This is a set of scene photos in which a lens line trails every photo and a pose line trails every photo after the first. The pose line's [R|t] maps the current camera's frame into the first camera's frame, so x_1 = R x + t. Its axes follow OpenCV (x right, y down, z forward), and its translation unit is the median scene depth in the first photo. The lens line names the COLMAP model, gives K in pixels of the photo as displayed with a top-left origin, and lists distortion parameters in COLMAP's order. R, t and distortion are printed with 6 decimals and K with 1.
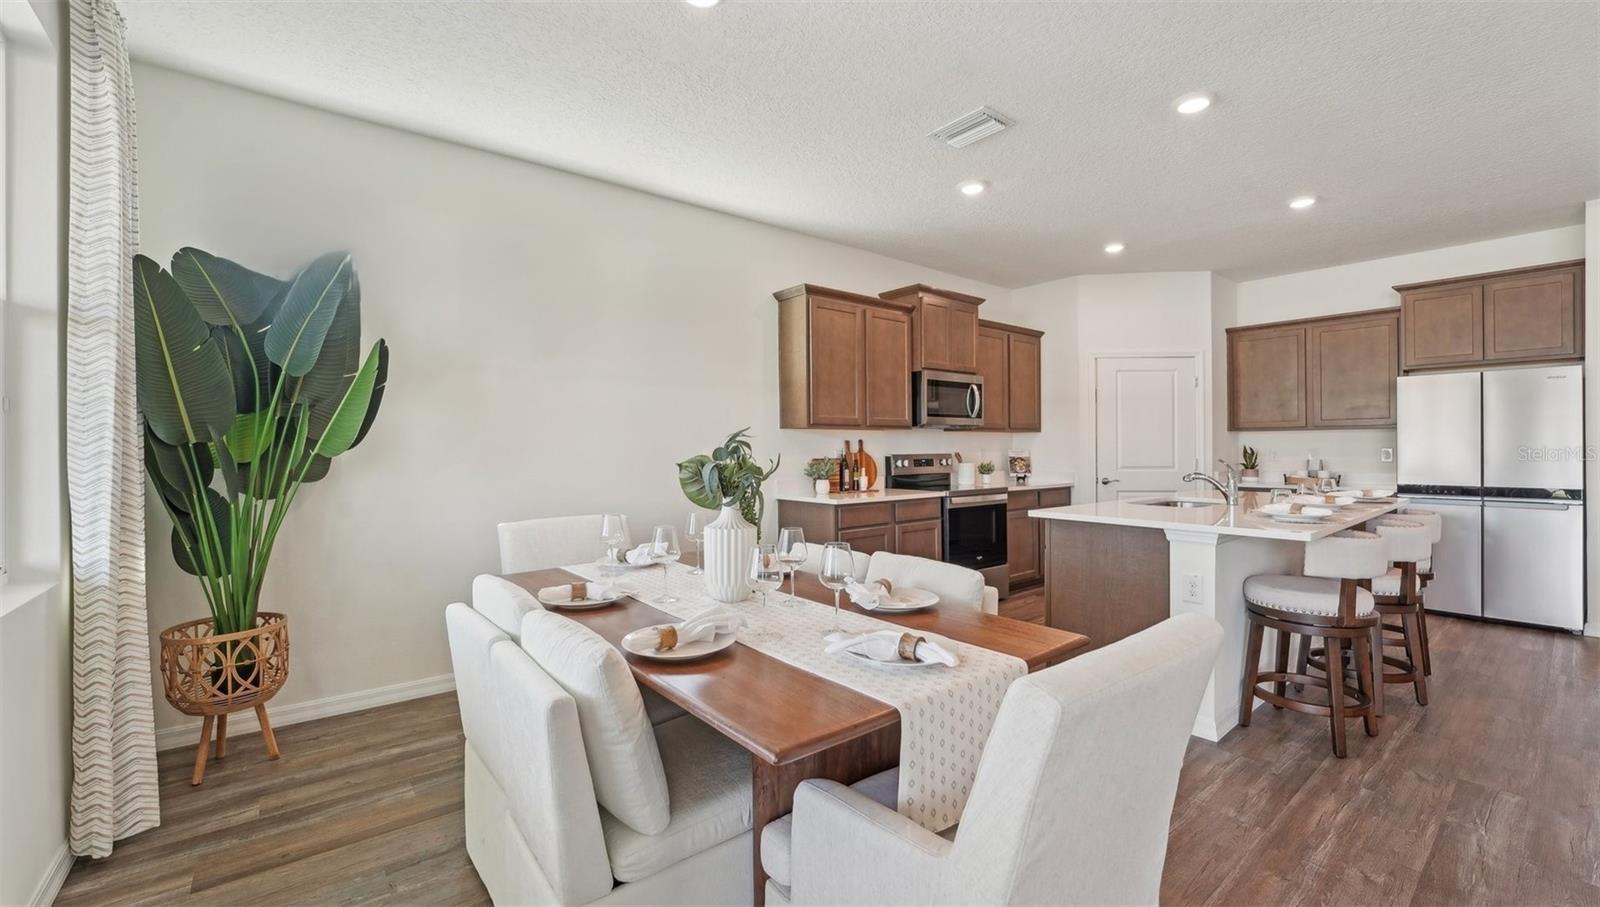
lens RADIAL K [[650.6, 0, 803.7], [0, 650.6, 446.1], [0, 0, 1]] dist [-0.011877, 0.000738]
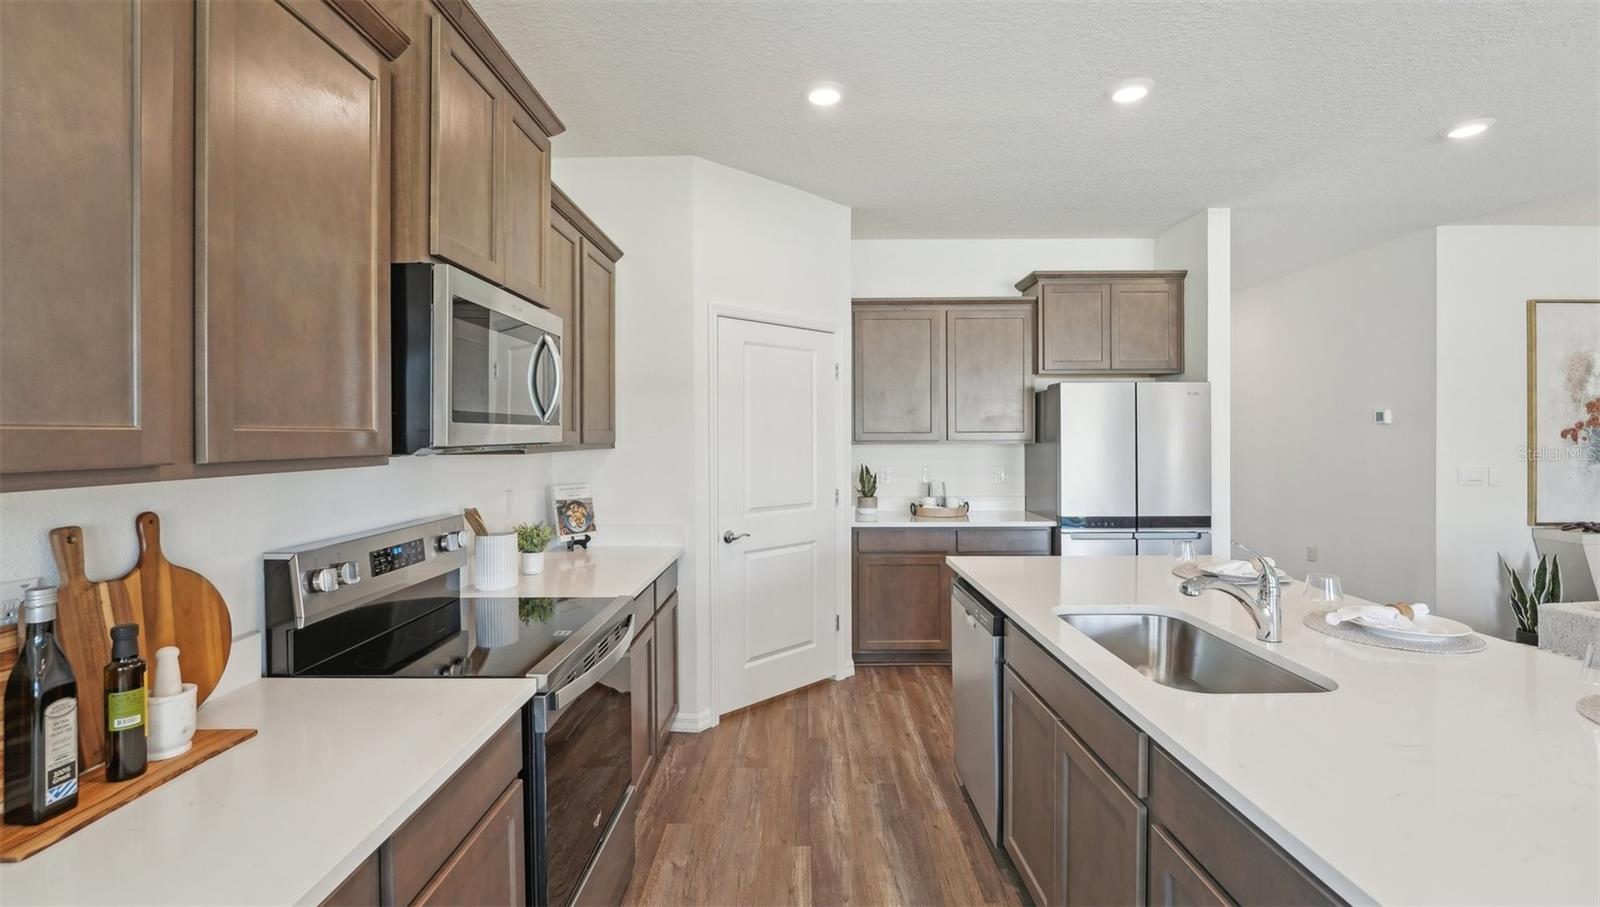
lens RADIAL K [[694.1, 0, 798.5], [0, 694.1, 435.6], [0, 0, 1]] dist [-0.011423, -0.000075]
pose [[0.637074, 0.001473, 0.770801, 0.045533], [-0.000754, 0.999999, -0.001288, -0.037248], [-0.770802, 0.000239, 0.637075, 0.651796]]
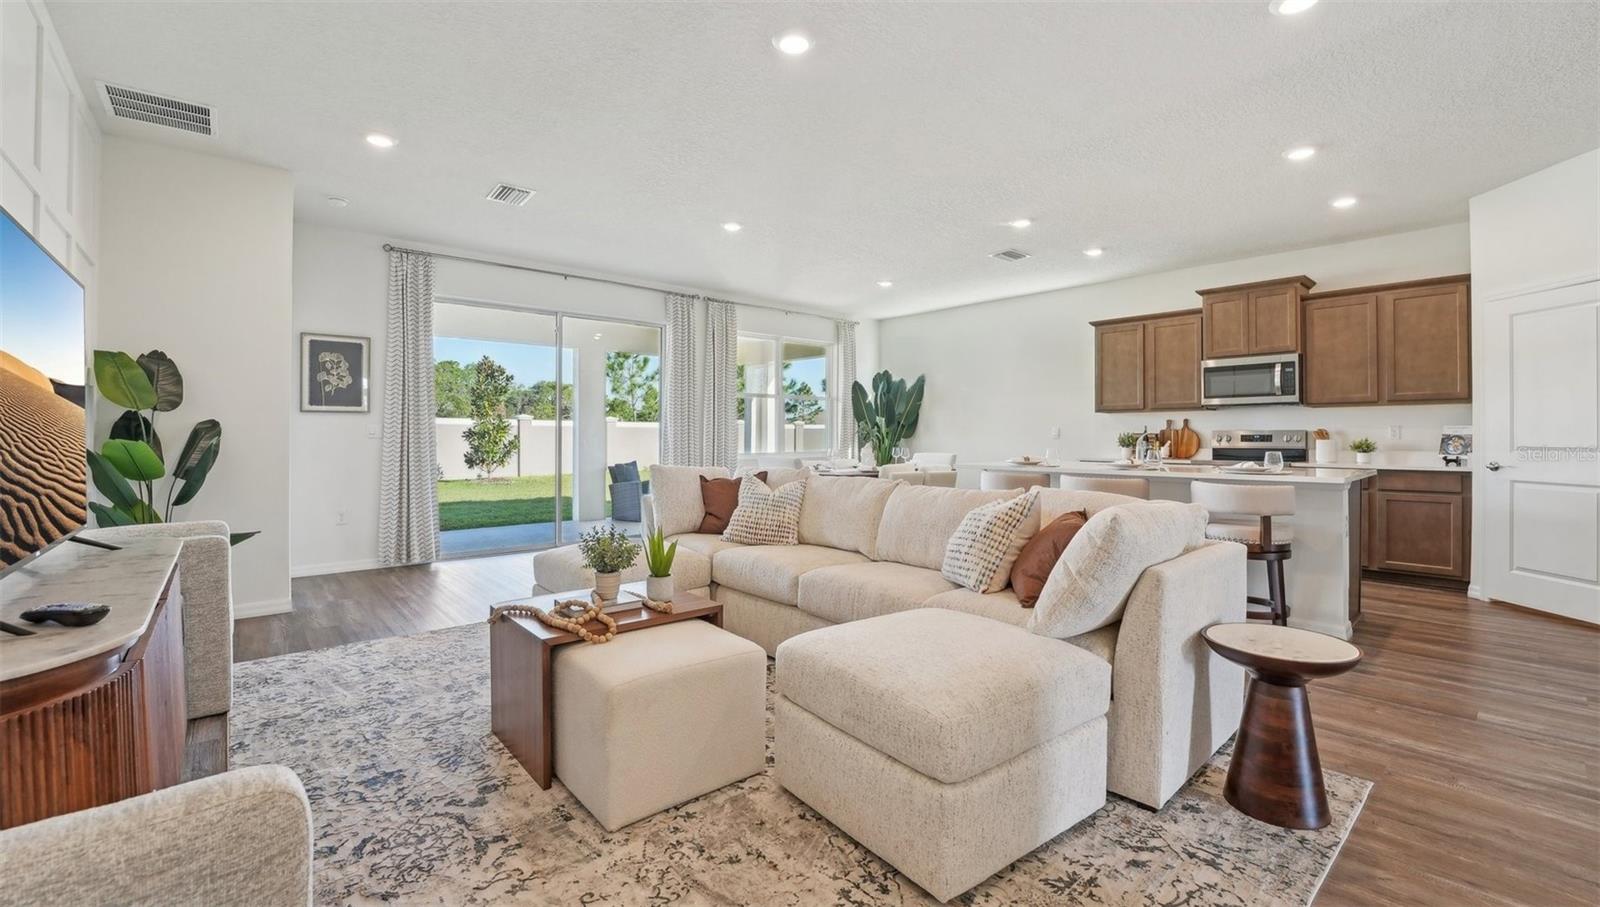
lens RADIAL K [[669.6, 0, 796.5], [0, 669.6, 433.2], [0, 0, 1]] dist [-0.026984, 0.000234]
pose [[0.030346, -0.001410, -0.999538, 1.338741], [0.000885, 0.999999, -0.001384, 0.018573], [0.999539, -0.000843, 0.030347, 0.199443]]
